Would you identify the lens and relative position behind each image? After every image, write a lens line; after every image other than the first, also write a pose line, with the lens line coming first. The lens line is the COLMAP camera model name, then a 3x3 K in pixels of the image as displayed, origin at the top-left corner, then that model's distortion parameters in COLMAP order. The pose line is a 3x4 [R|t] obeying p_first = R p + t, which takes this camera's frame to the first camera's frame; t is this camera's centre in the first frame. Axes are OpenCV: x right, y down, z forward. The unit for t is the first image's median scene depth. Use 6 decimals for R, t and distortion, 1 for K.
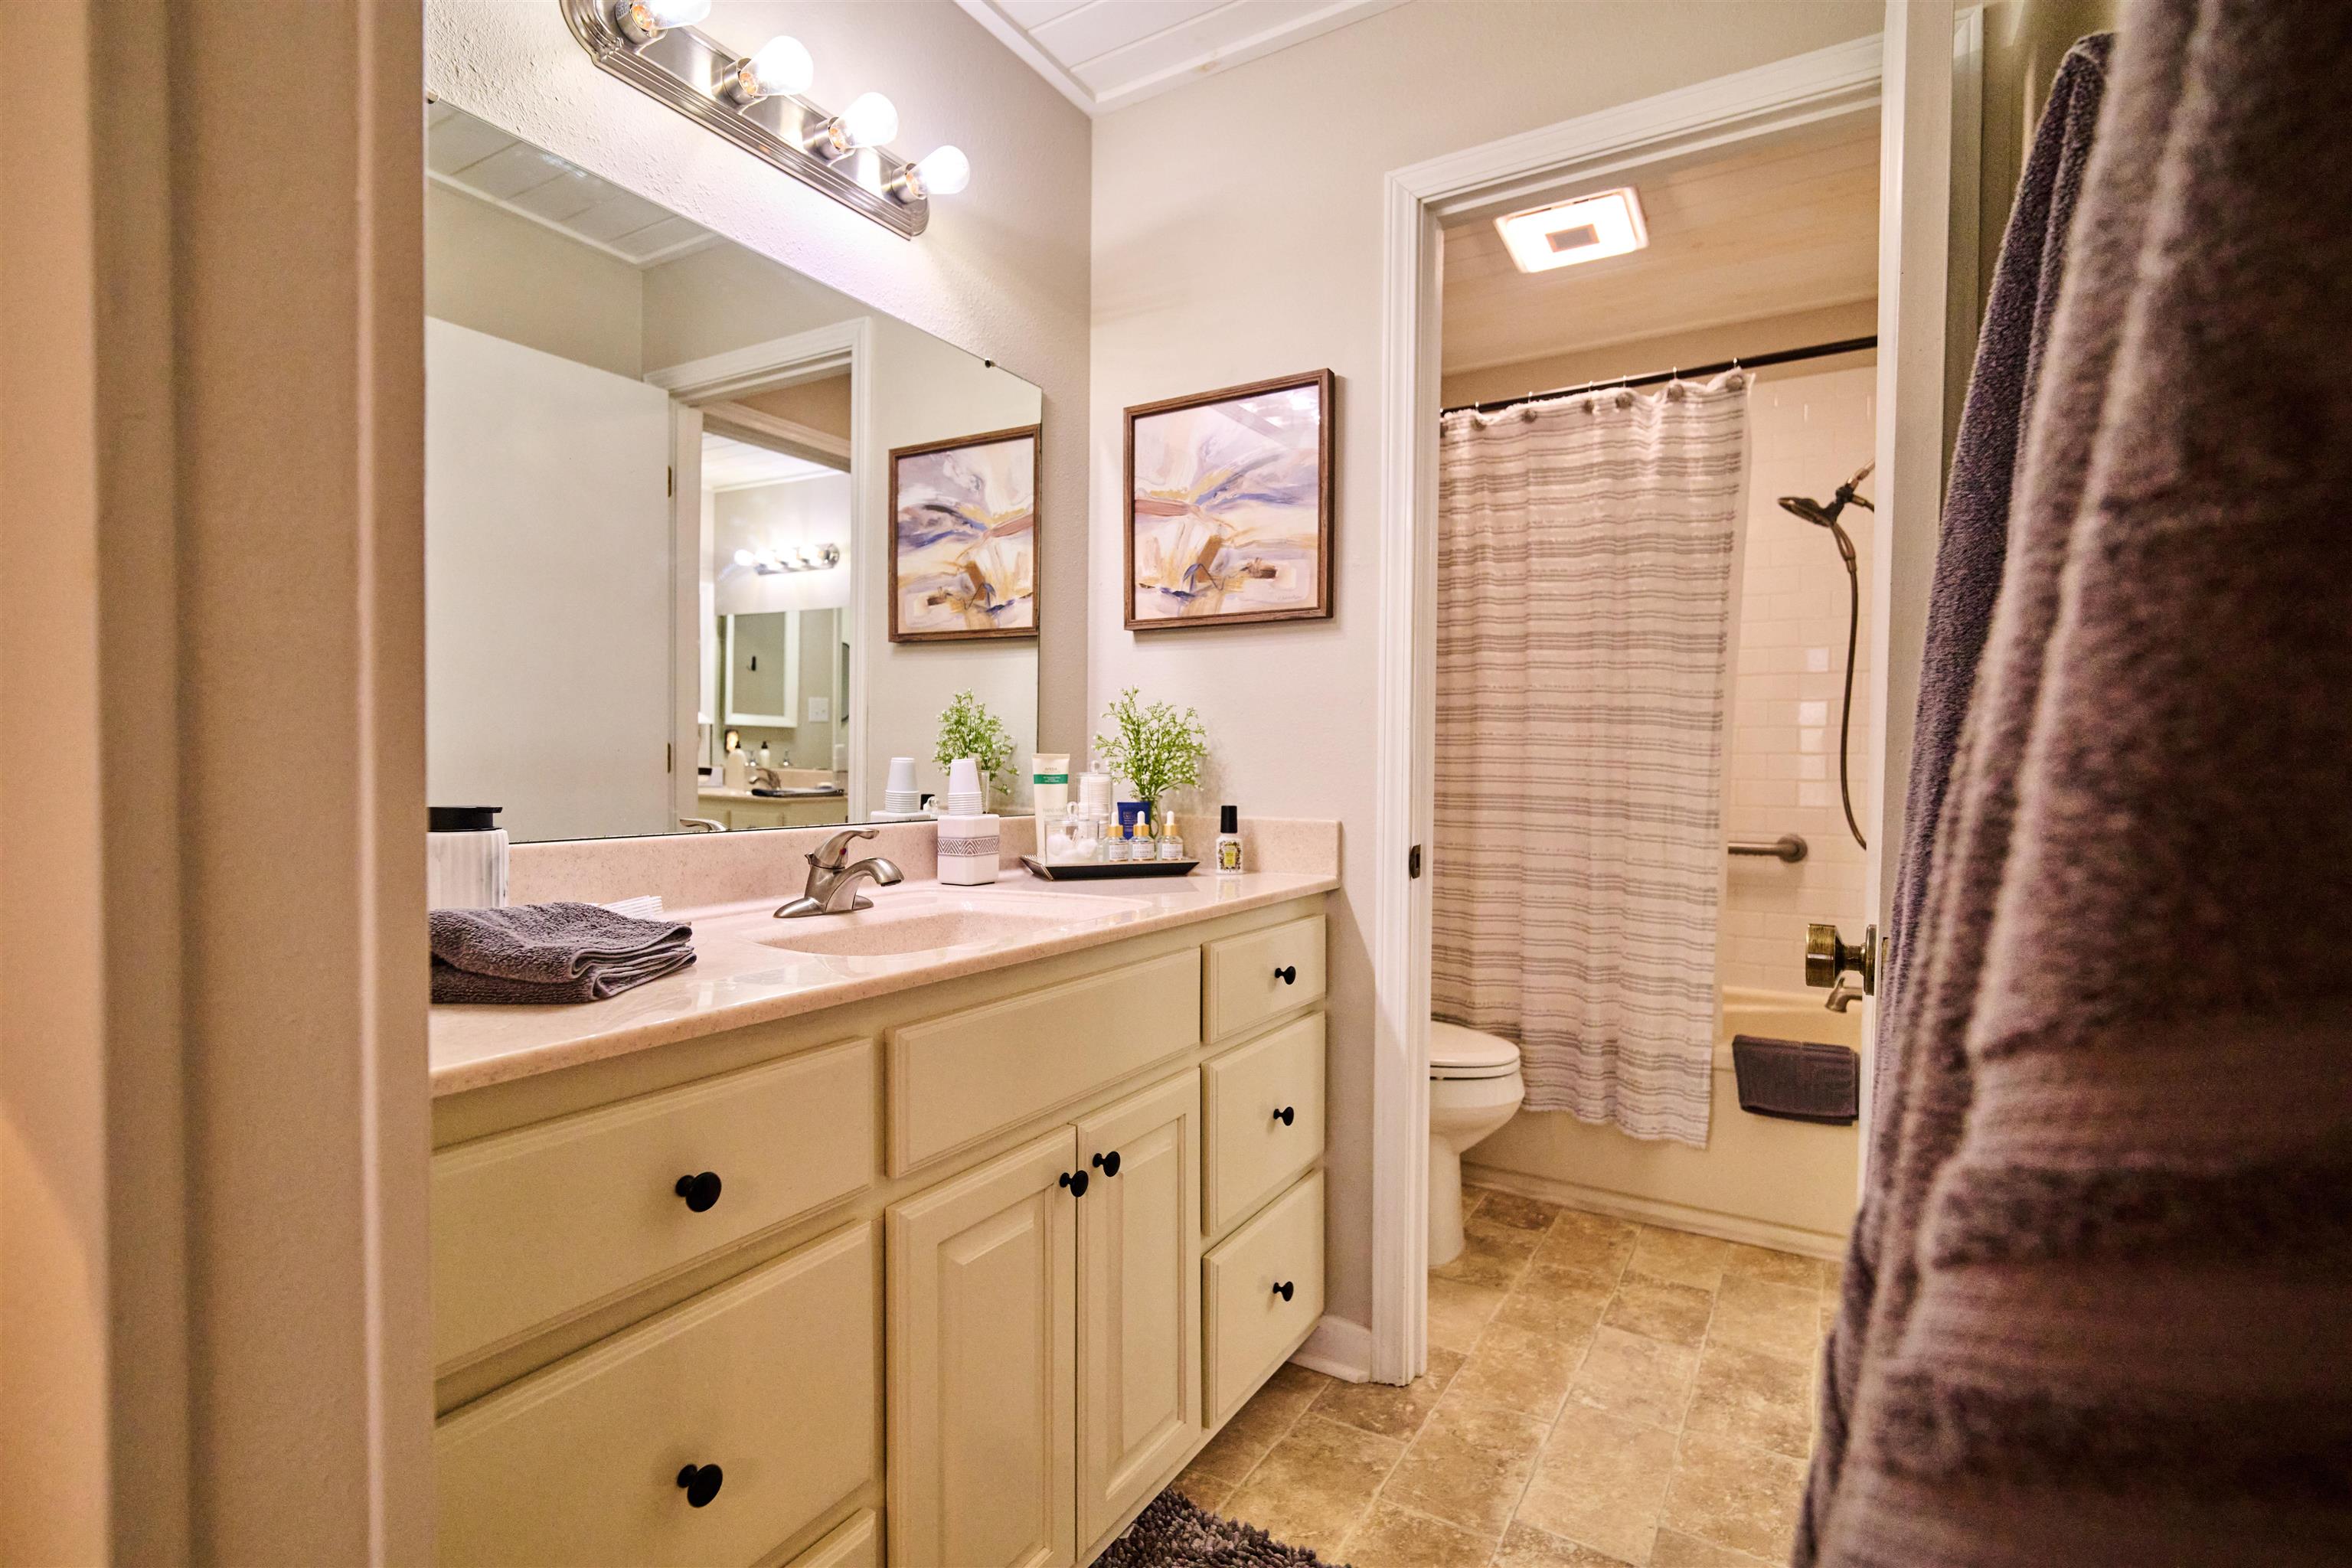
lens RADIAL K [[1085.2, 0, 1180.4], [0, 1085.2, 786.5], [0, 0, 1]] dist [-0.002701, -0.003165]
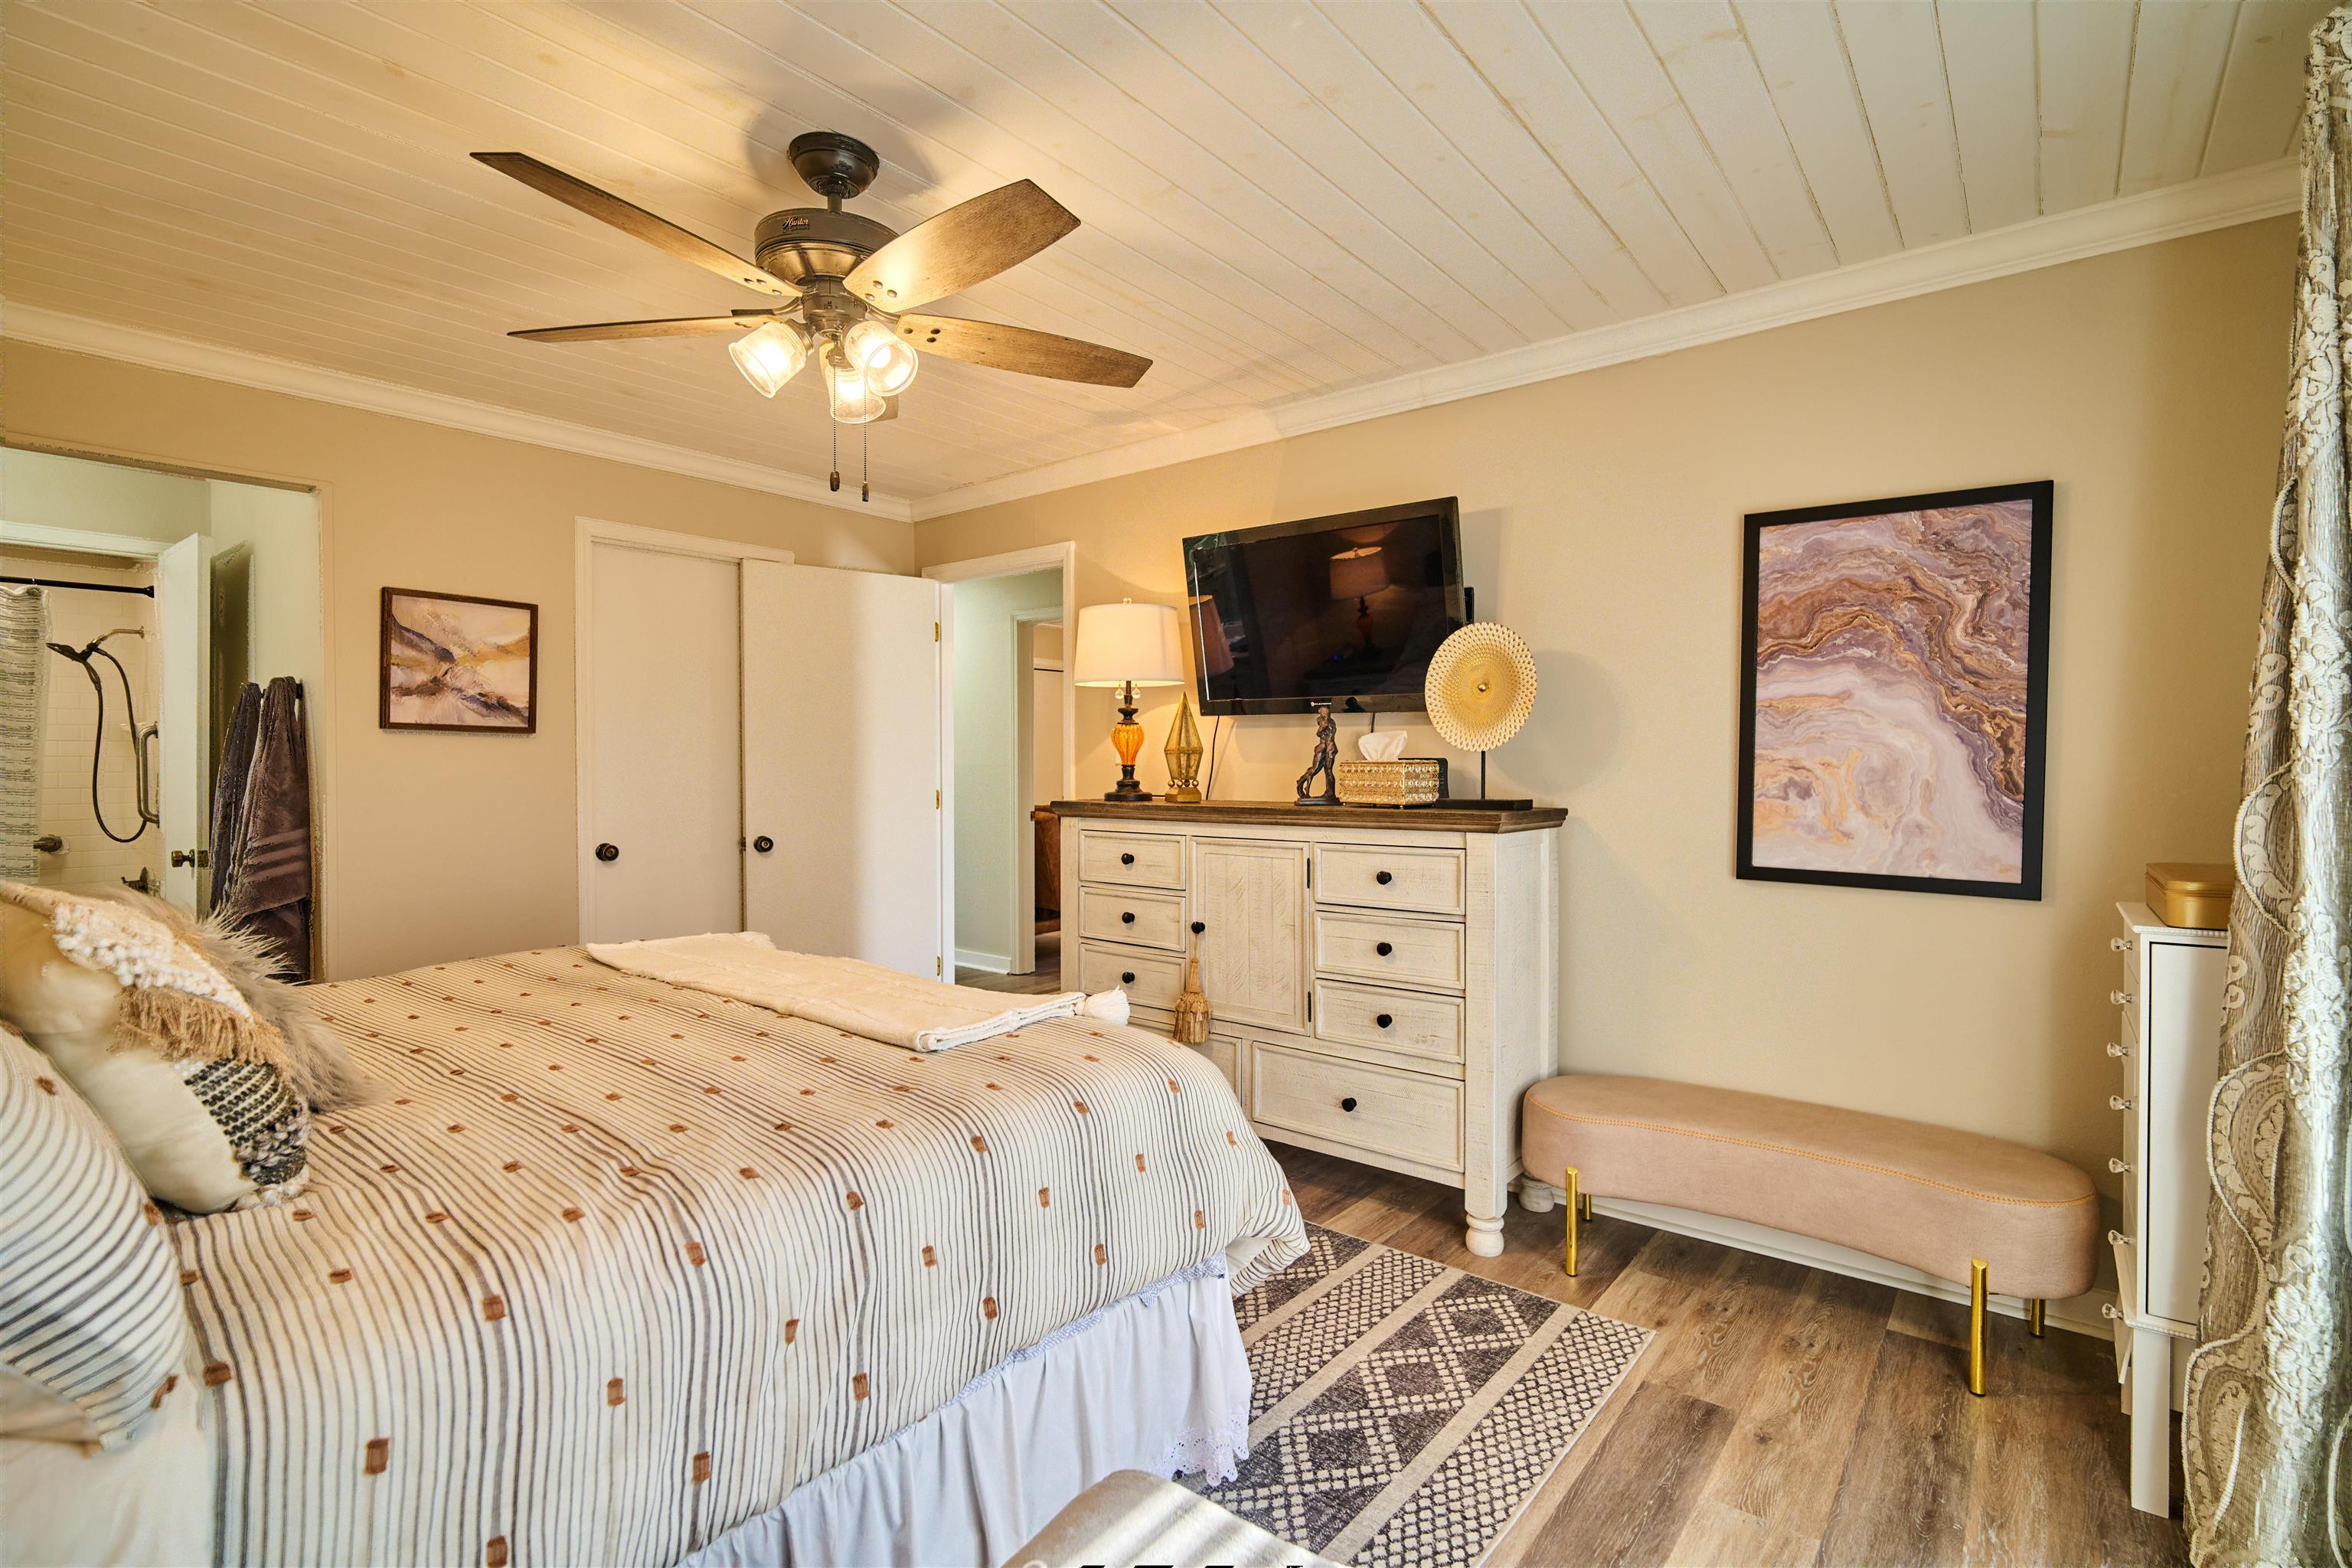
lens RADIAL K [[1085.2, 0, 1177.1], [0, 1085.2, 778.6], [0, 0, 1]] dist [-0.002701, -0.003165]
pose [[0.139230, -0.024129, 0.989966, -1.018573], [0.021047, 0.999549, 0.021403, -0.052430], [-0.990036, 0.017855, 0.139676, -1.152810]]
